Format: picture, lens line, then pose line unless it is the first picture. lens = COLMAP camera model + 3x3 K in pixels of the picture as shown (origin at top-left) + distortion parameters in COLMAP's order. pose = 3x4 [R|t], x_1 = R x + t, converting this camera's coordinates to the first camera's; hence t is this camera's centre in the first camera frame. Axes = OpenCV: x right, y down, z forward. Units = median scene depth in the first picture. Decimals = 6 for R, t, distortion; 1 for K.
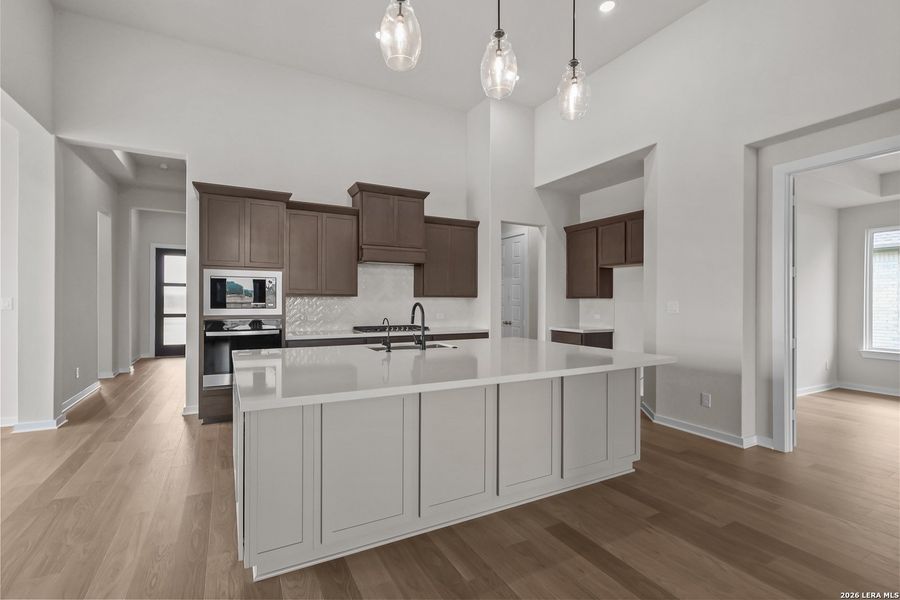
lens RADIAL K [[415.5, 0, 449.2], [0, 415.5, 301.6], [0, 0, 1]] dist [-0.007347, 0.003316]
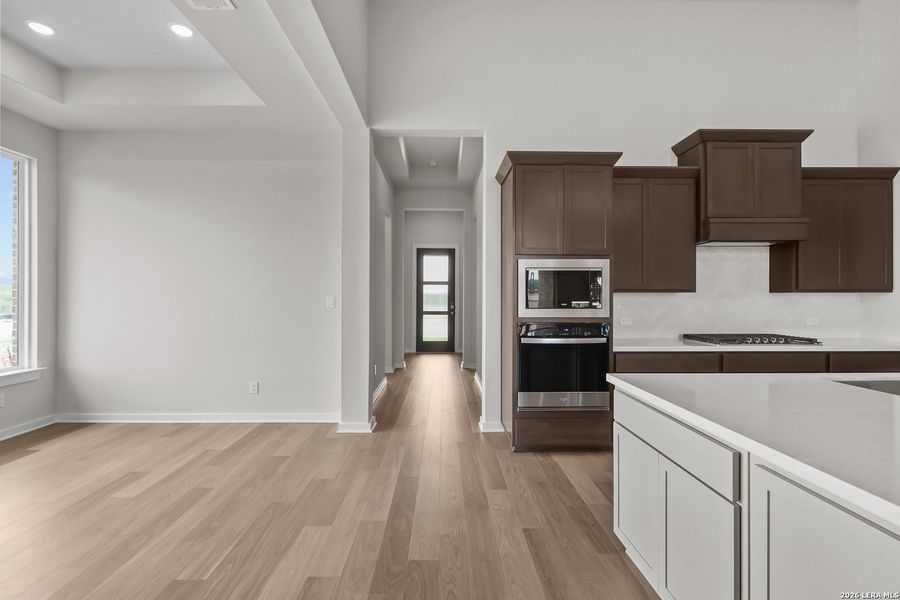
lens RADIAL K [[415.5, 0, 446.0], [0, 415.5, 297.2], [0, 0, 1]] dist [-0.007347, 0.003316]
pose [[0.887024, -0.004326, -0.461703, -0.262642], [0.002566, 0.999987, -0.004439, -0.001771], [0.461716, 0.002753, 0.887024, 0.169368]]
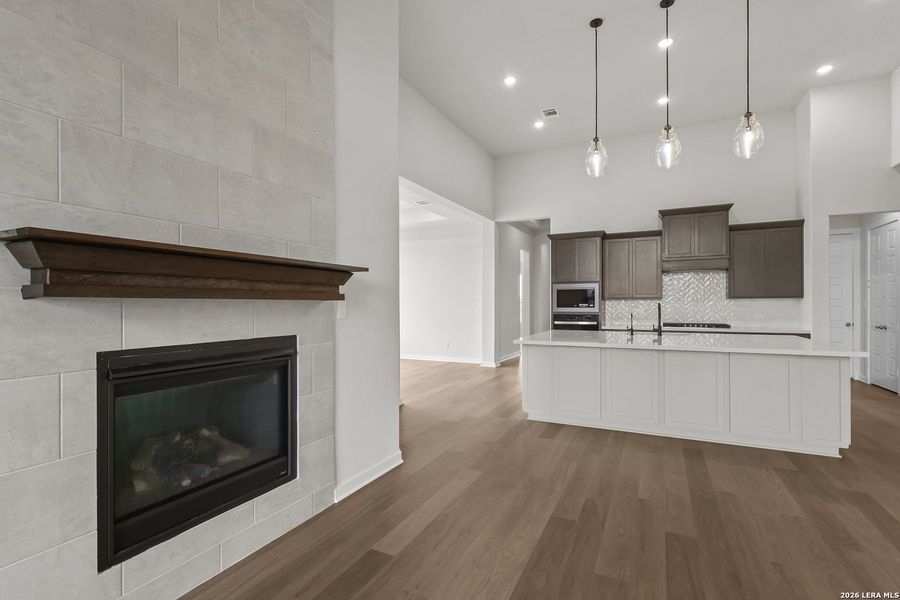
lens RADIAL K [[415.5, 0, 449.2], [0, 415.5, 305.9], [0, 0, 1]] dist [-0.007347, 0.003316]
pose [[0.578314, -0.003292, -0.815808, 0.420254], [0.003676, 0.999992, -0.001430, 0.007499], [0.815806, -0.002172, 0.578321, -0.256657]]
